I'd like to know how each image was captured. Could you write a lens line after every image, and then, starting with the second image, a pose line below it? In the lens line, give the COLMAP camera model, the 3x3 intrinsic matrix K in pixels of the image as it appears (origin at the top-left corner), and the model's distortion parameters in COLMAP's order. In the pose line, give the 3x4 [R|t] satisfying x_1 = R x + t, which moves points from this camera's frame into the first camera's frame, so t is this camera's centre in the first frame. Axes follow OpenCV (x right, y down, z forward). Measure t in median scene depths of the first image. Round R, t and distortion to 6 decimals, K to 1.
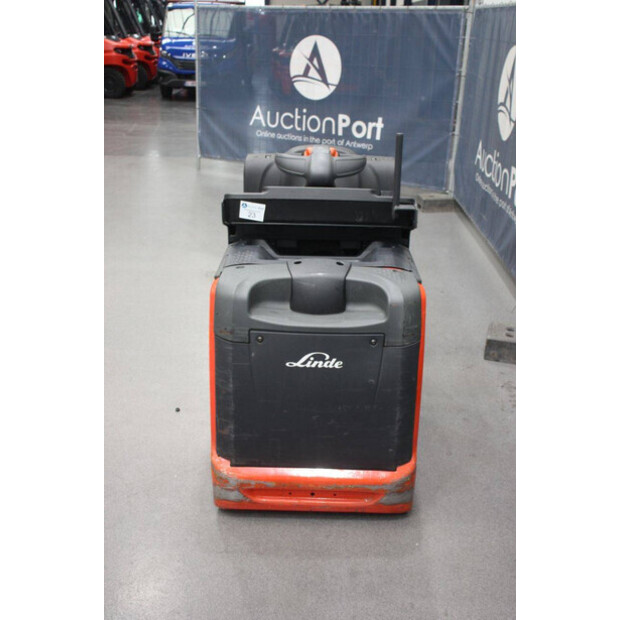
lens RADIAL K [[692.4, 0, 310.0], [0, 692.4, 310.0], [0, 0, 1]] dist [-0.072497, 0.239132]
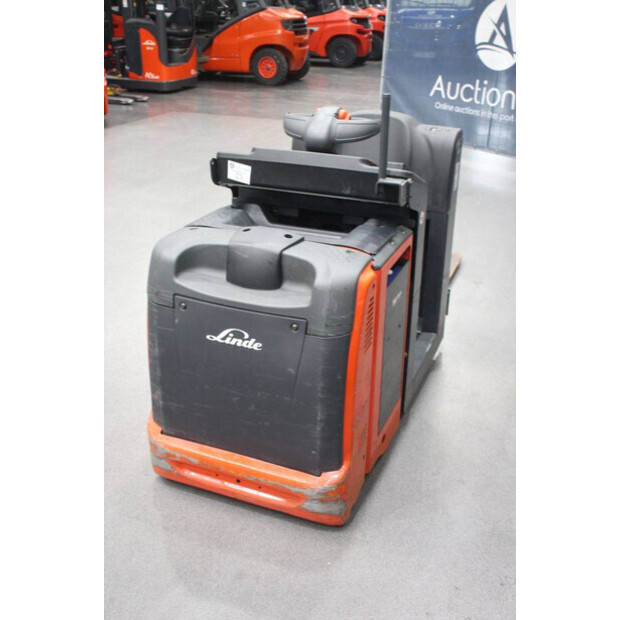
lens RADIAL K [[692.4, 0, 310.0], [0, 692.4, 310.0], [0, 0, 1]] dist [-0.072497, 0.239132]
pose [[0.932436, 0.144139, -0.331341, 0.354914], [-0.133233, 0.989528, 0.055528, -0.024115], [0.335875, -0.007631, 0.941876, 0.155215]]
